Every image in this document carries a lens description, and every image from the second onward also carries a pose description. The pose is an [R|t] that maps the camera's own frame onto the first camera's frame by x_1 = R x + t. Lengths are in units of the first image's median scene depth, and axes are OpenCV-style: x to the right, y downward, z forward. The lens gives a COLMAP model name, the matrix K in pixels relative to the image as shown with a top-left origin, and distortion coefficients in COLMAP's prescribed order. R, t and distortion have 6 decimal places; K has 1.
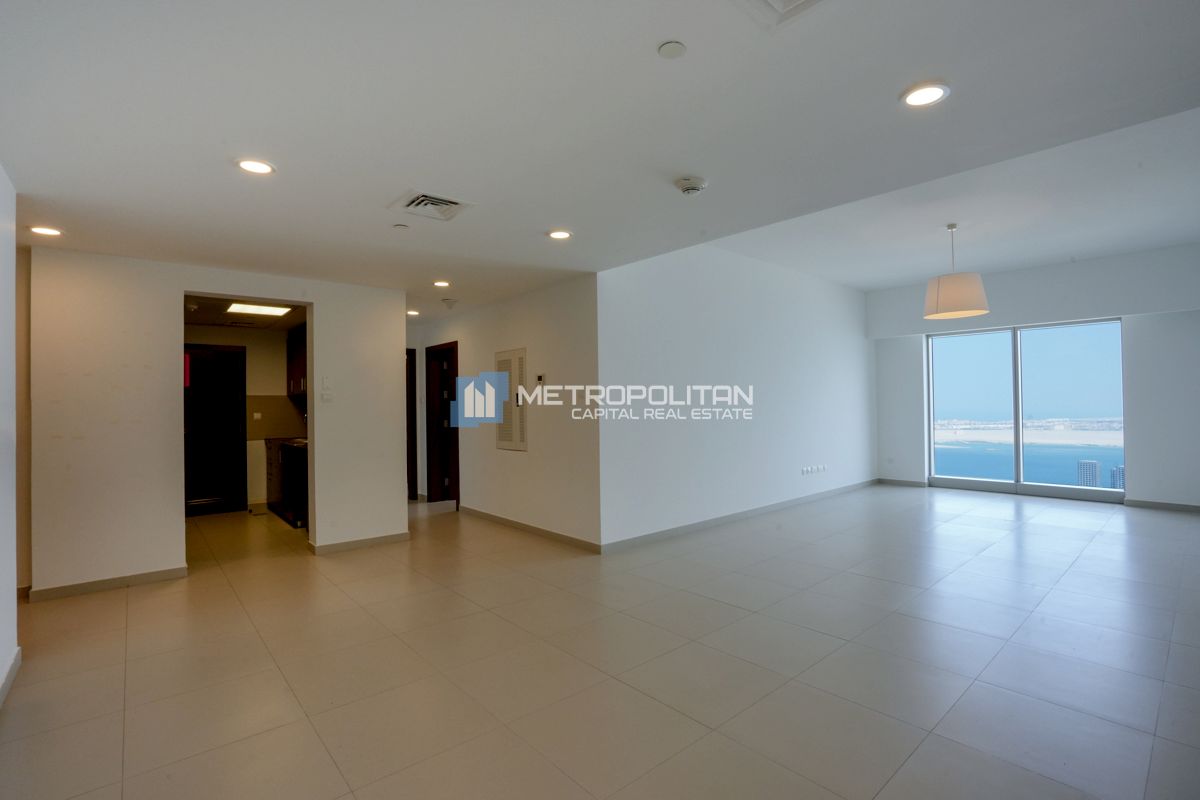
lens RADIAL K [[559.6, 0, 612.4], [0, 559.6, 398.8], [0, 0, 1]] dist [-0.001533, 0.000952]
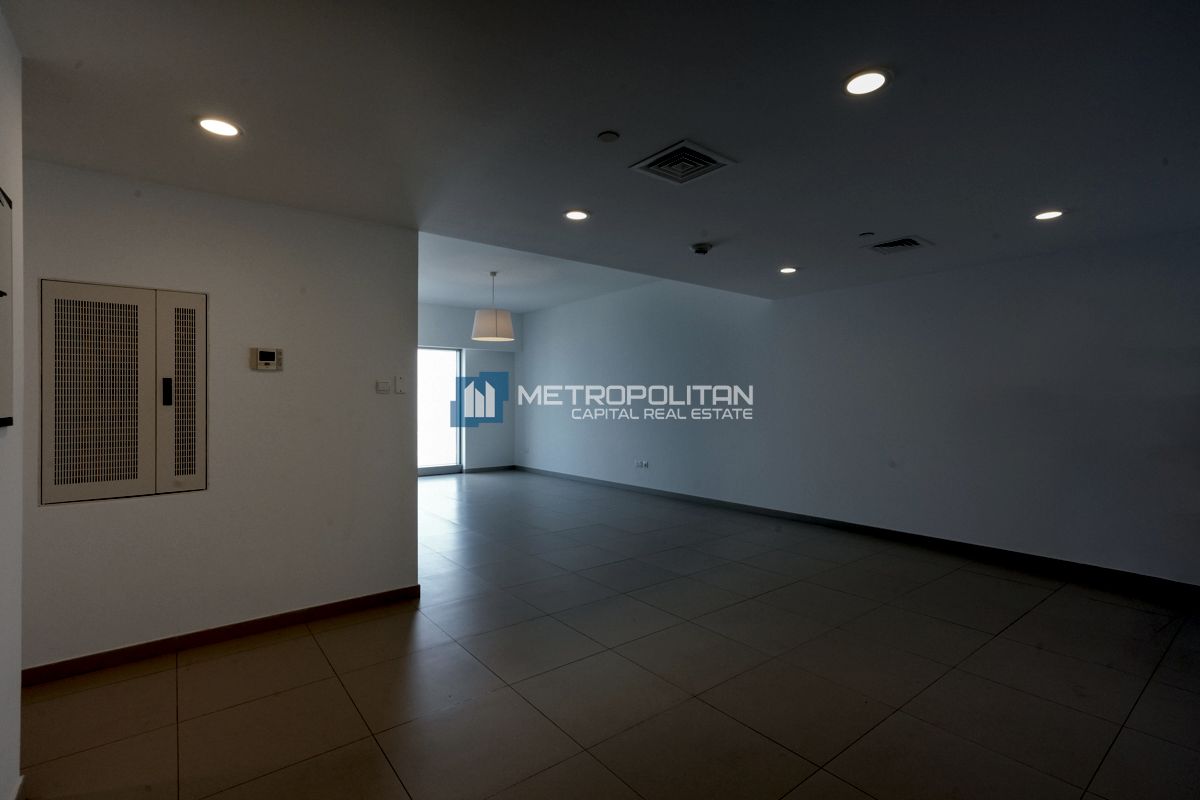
lens RADIAL K [[559.6, 0, 596.0], [0, 559.6, 397.4], [0, 0, 1]] dist [-0.001533, 0.000952]
pose [[0.084199, 0.021637, 0.996214, -0.546158], [-0.007432, 0.999750, -0.021085, 0.012424], [-0.996421, -0.005629, 0.084339, 0.491065]]
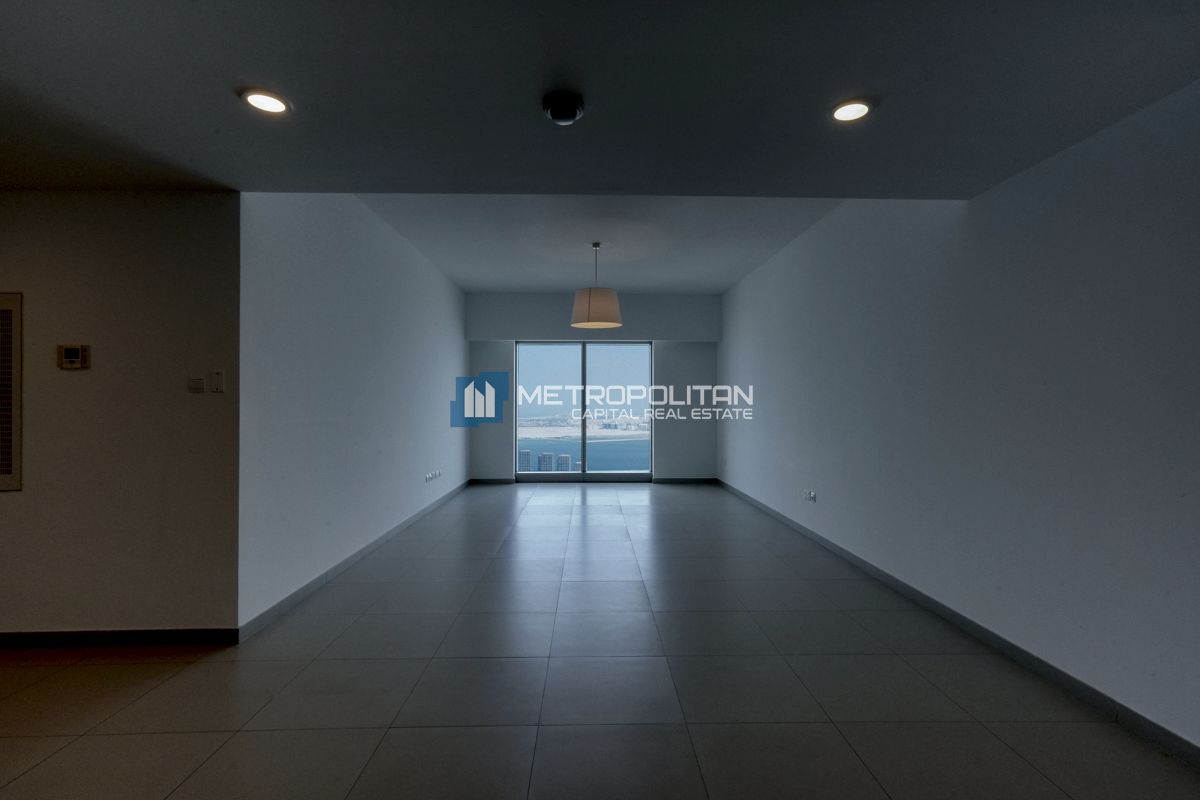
lens RADIAL K [[559.6, 0, 603.1], [0, 559.6, 398.3], [0, 0, 1]] dist [-0.001533, 0.000952]
pose [[0.660053, 0.017480, 0.751015, -0.158570], [-0.015386, 0.999834, -0.009750, 0.003272], [-0.751061, -0.005119, 0.660213, 0.200671]]
